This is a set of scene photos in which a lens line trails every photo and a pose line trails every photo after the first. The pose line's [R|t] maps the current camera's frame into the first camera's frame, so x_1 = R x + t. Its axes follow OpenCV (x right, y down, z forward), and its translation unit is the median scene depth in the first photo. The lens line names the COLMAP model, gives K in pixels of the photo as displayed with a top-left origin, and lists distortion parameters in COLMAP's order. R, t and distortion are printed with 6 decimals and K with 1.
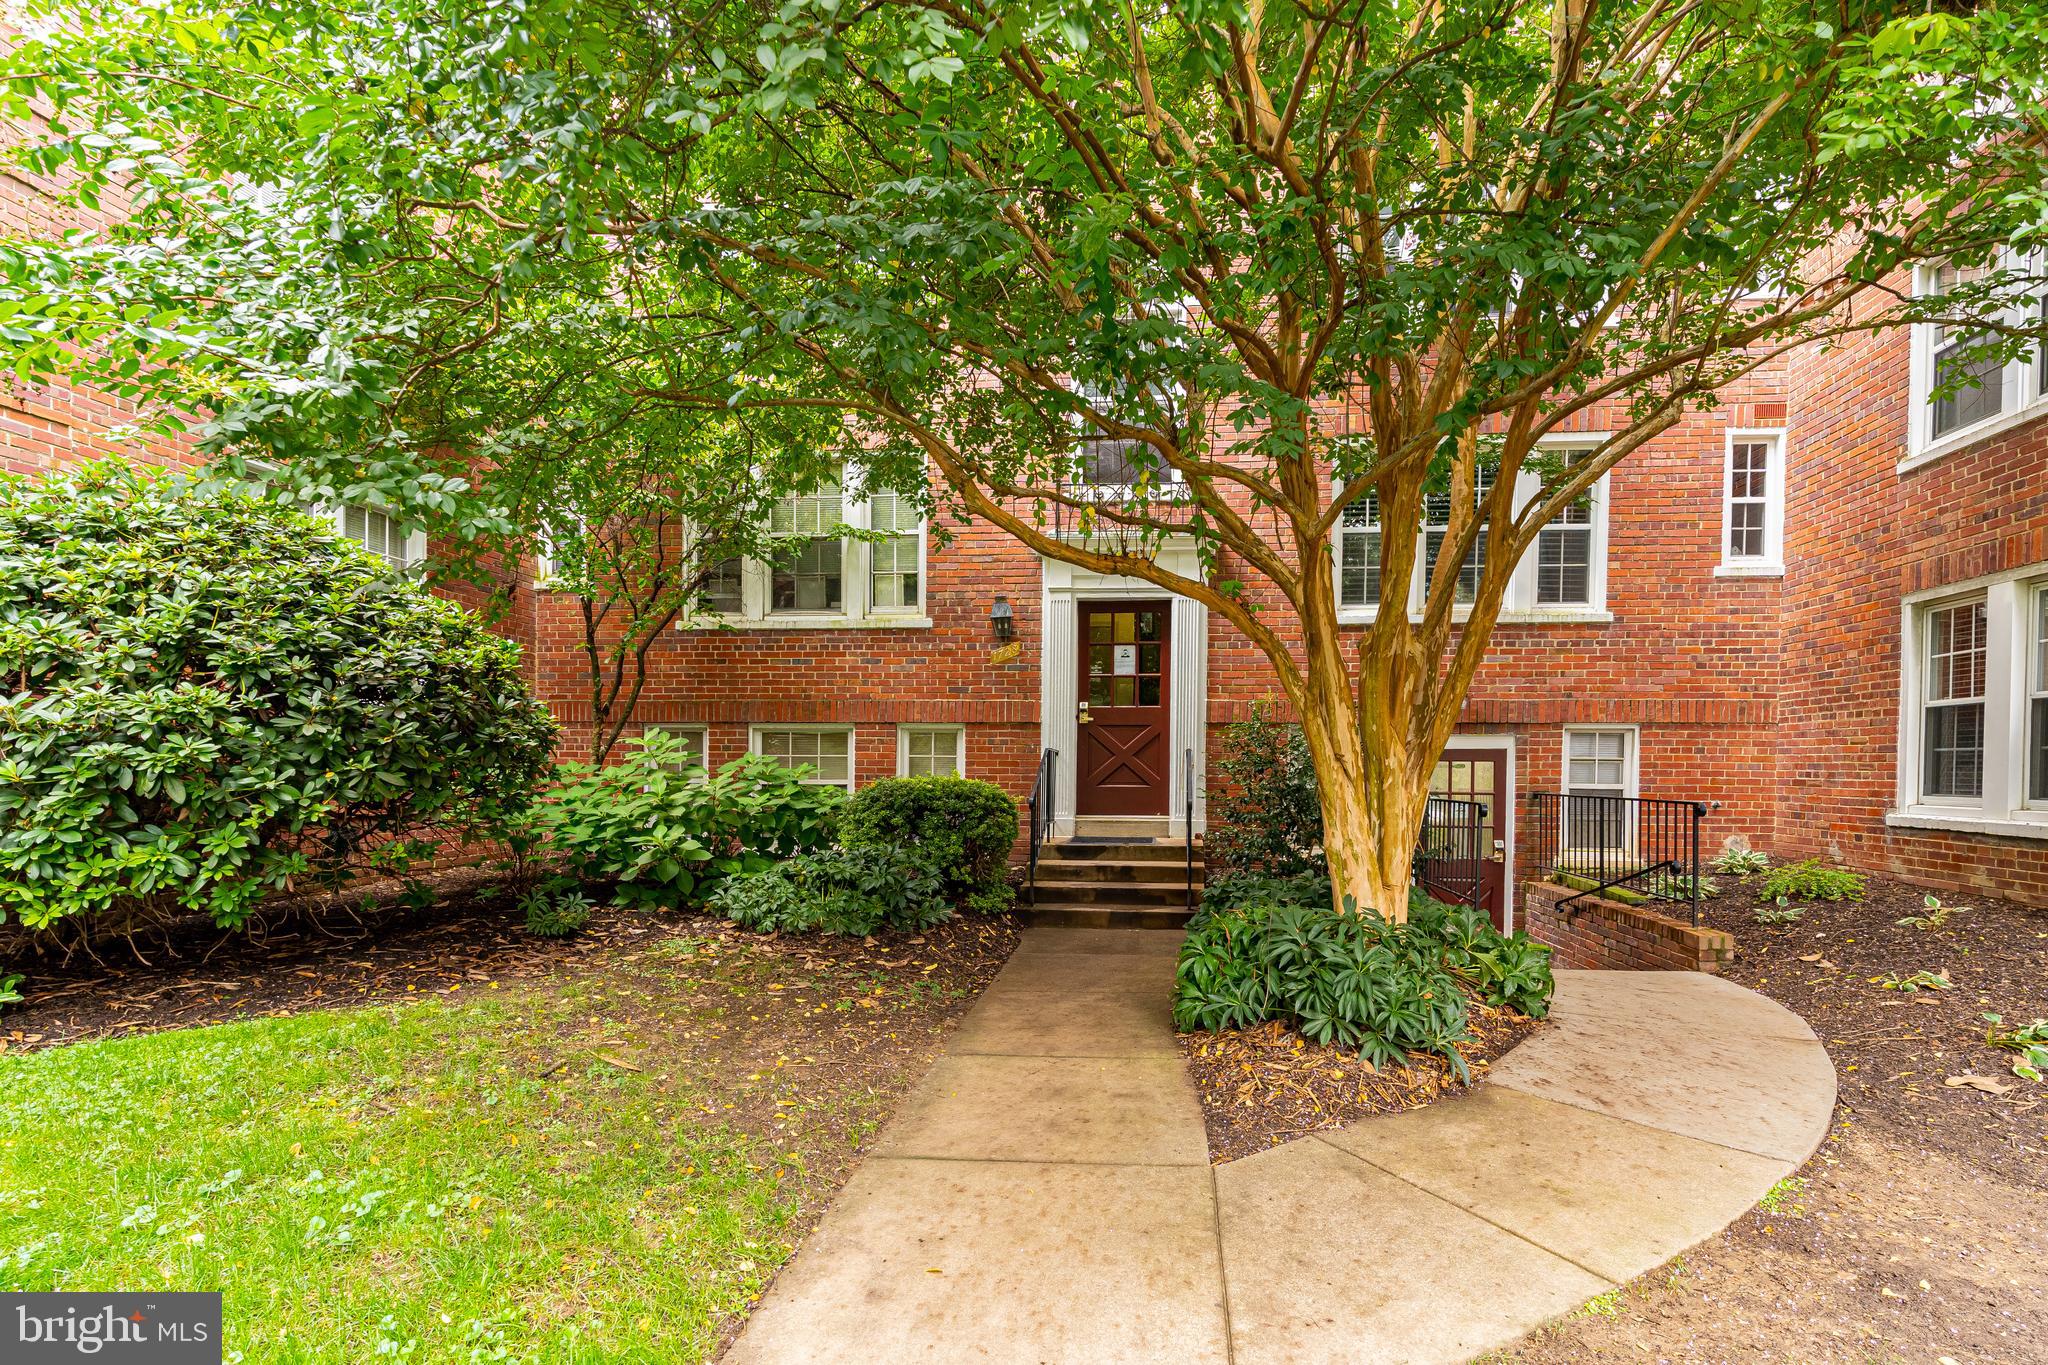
lens RADIAL K [[993.1, 0, 1083.4], [0, 993.1, 786.2], [0, 0, 1]] dist [0.005676, -0.000968]
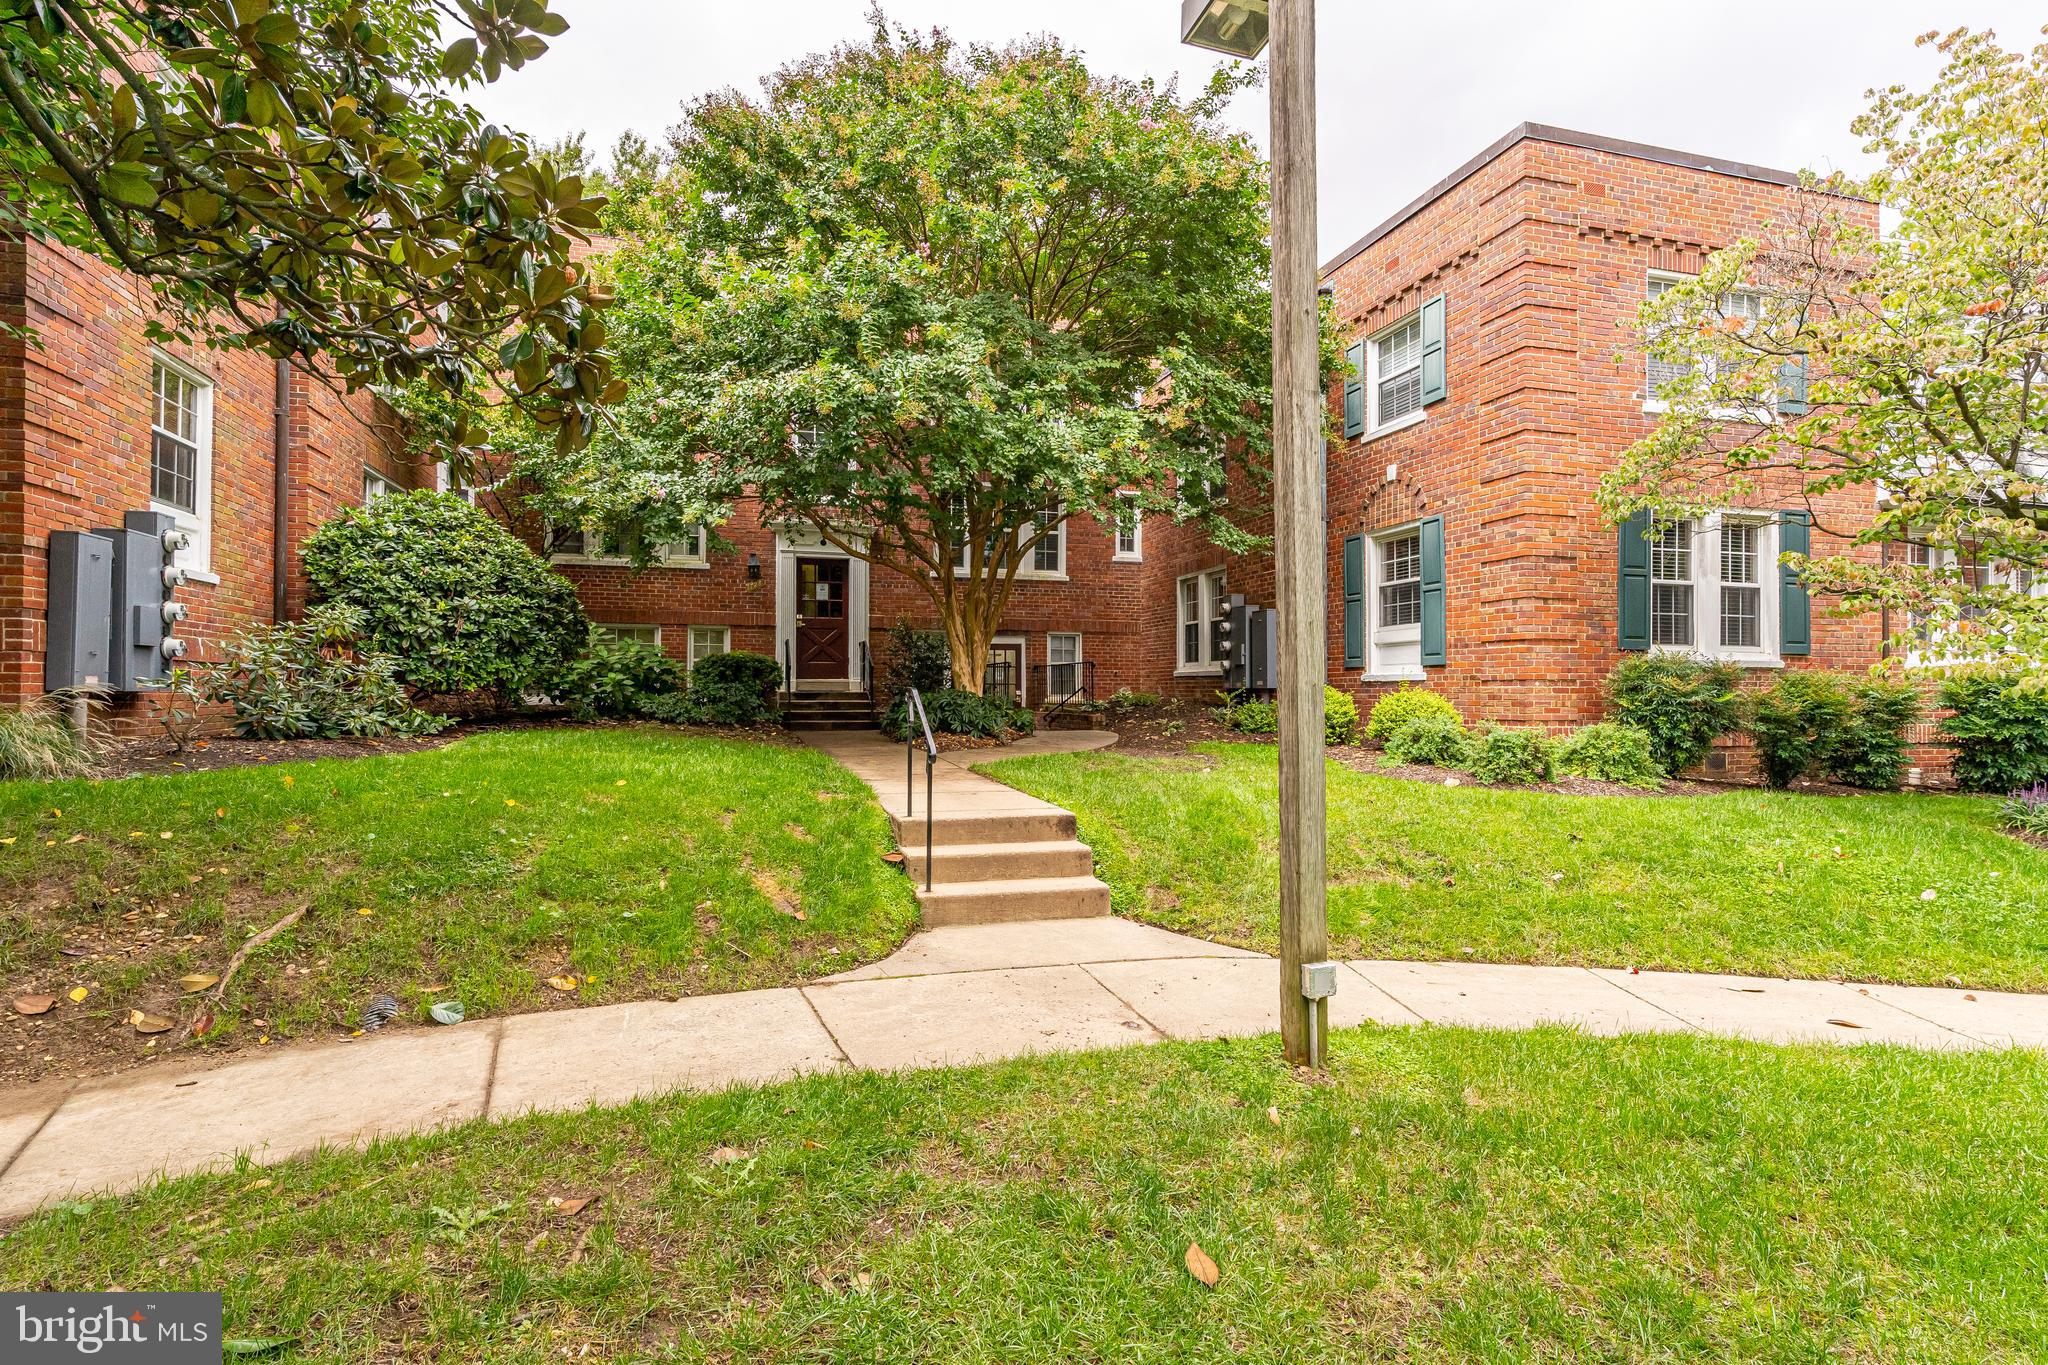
lens RADIAL K [[993.1, 0, 1023.7], [0, 993.1, 677.8], [0, 0, 1]] dist [0.005676, -0.000968]
pose [[0.924330, -0.001083, 0.381594, -0.318133], [0.013333, 0.999477, -0.029460, 0.088074], [-0.381362, 0.032318, 0.923861, -0.812477]]
